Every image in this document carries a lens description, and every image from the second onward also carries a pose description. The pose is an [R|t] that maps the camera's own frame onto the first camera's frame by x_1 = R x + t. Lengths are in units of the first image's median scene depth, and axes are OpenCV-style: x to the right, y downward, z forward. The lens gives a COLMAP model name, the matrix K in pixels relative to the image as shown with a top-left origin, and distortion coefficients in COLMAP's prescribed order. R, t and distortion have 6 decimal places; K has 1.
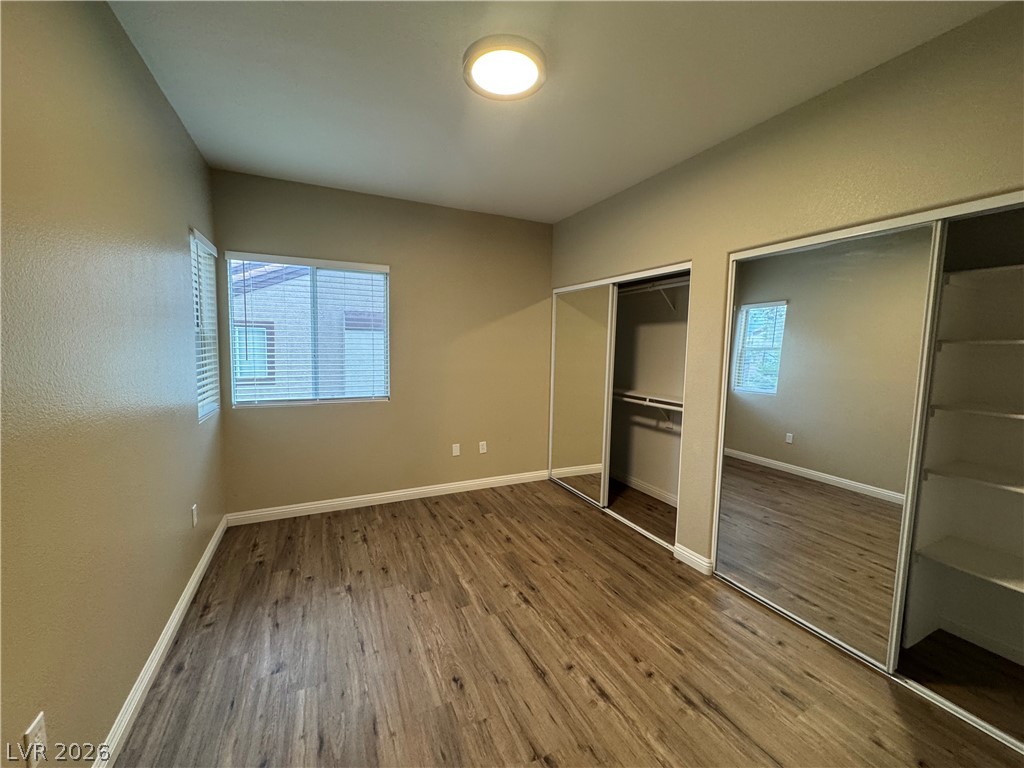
lens RADIAL K [[407.4, 0, 511.5], [0, 407.4, 381.7], [0, 0, 1]] dist [-0.000283, -0.000006]
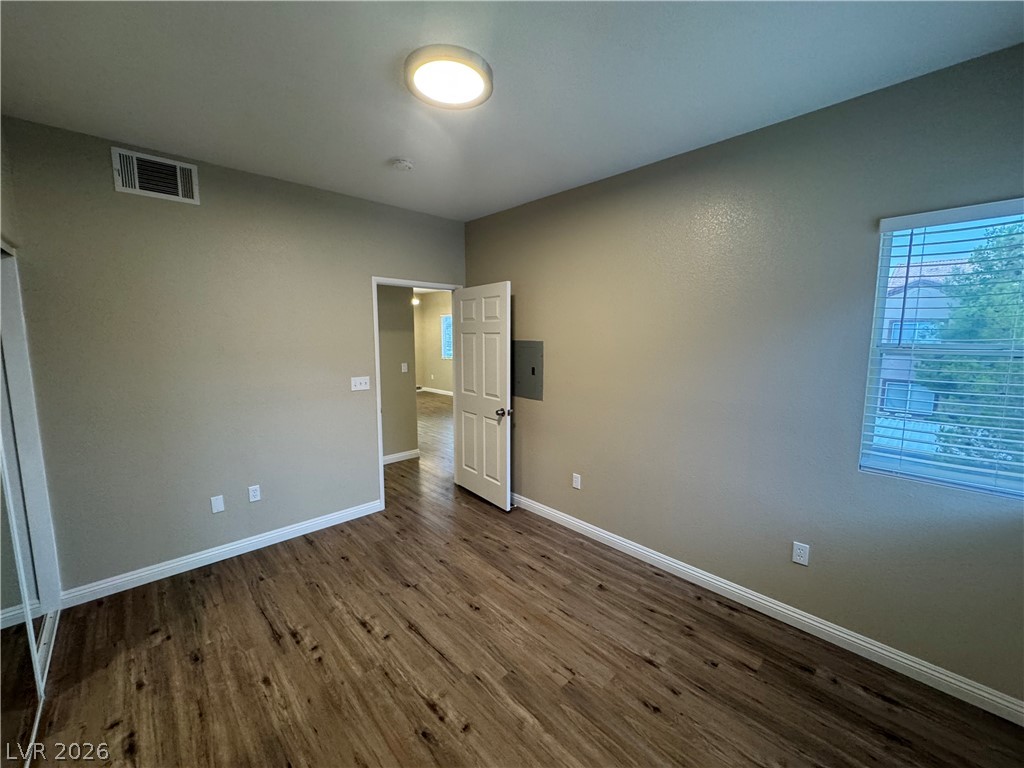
lens RADIAL K [[407.4, 0, 511.5], [0, 407.4, 381.7], [0, 0, 1]] dist [-0.000283, -0.000006]
pose [[-0.951618, 0.016858, -0.306820, 0.133752], [-0.044722, 0.980264, 0.192566, -0.229665], [0.304011, 0.196971, -0.932084, 1.839679]]
